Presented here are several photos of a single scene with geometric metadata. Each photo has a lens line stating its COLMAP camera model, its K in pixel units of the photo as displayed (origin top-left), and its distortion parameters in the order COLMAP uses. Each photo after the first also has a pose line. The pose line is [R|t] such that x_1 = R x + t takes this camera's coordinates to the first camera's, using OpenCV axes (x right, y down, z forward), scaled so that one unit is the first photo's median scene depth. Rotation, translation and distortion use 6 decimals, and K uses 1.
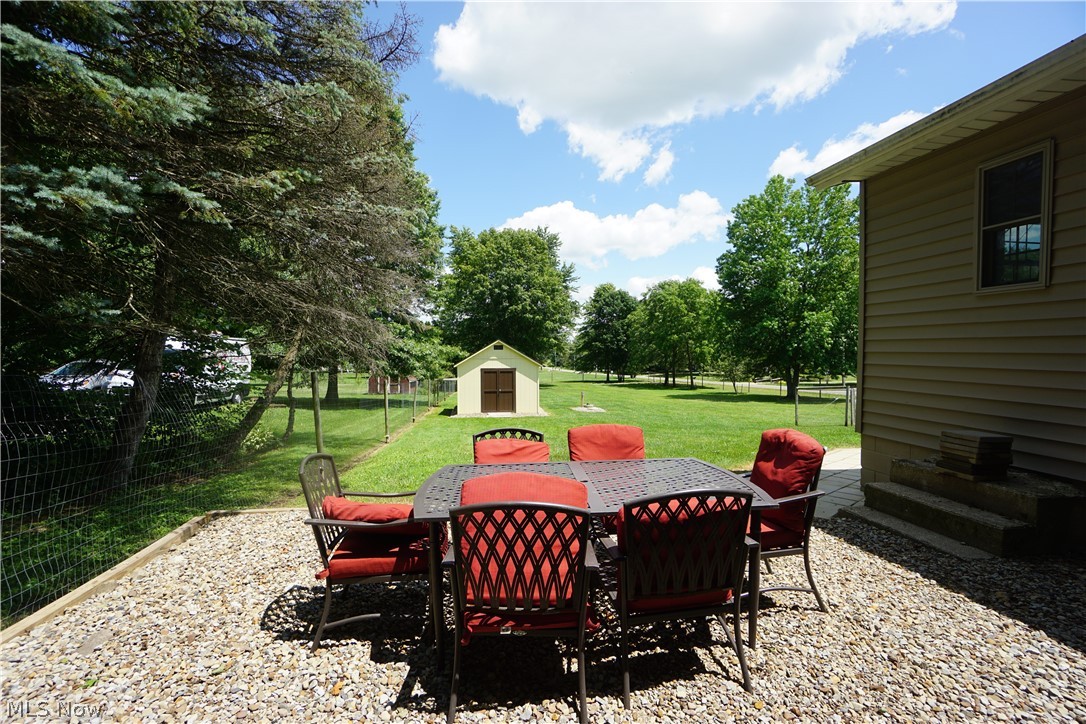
lens RADIAL K [[469.5, 0, 543.0], [0, 469.5, 362.0], [0, 0, 1]] dist [0.000460, 0.000076]
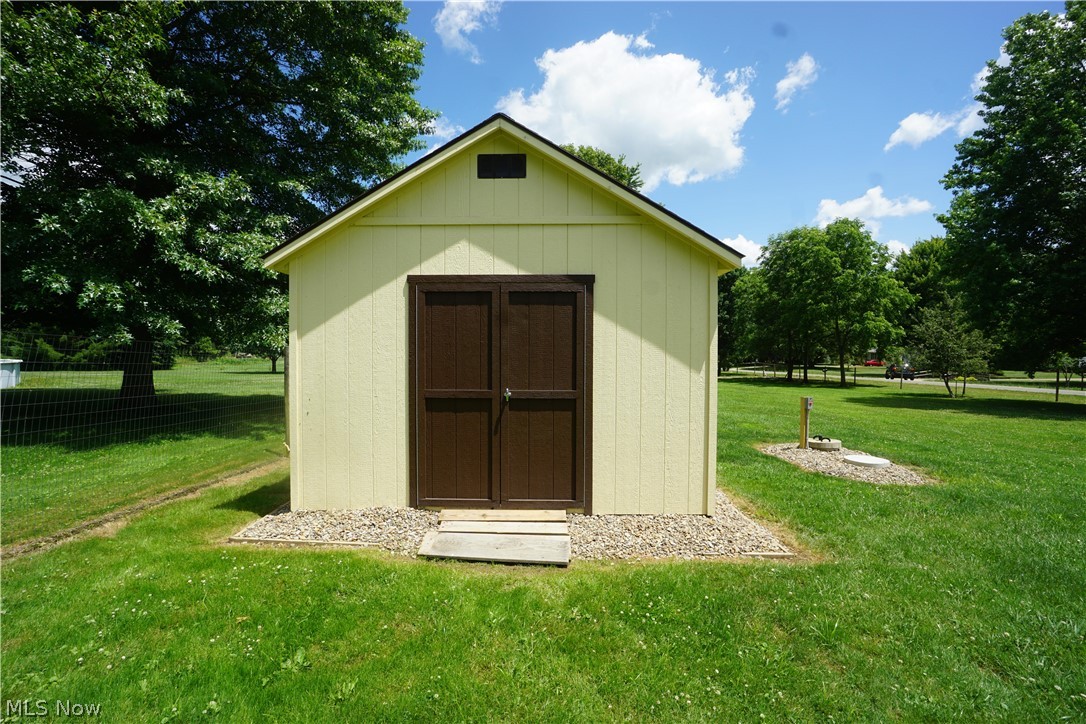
lens RADIAL K [[469.5, 0, 543.0], [0, 469.5, 362.0], [0, 0, 1]] dist [0.000460, 0.000076]
pose [[0.992312, 0.012598, -0.123118, -0.028016], [-0.010852, 0.999831, 0.014841, 0.023074], [0.123284, -0.013391, 0.992281, 0.423568]]
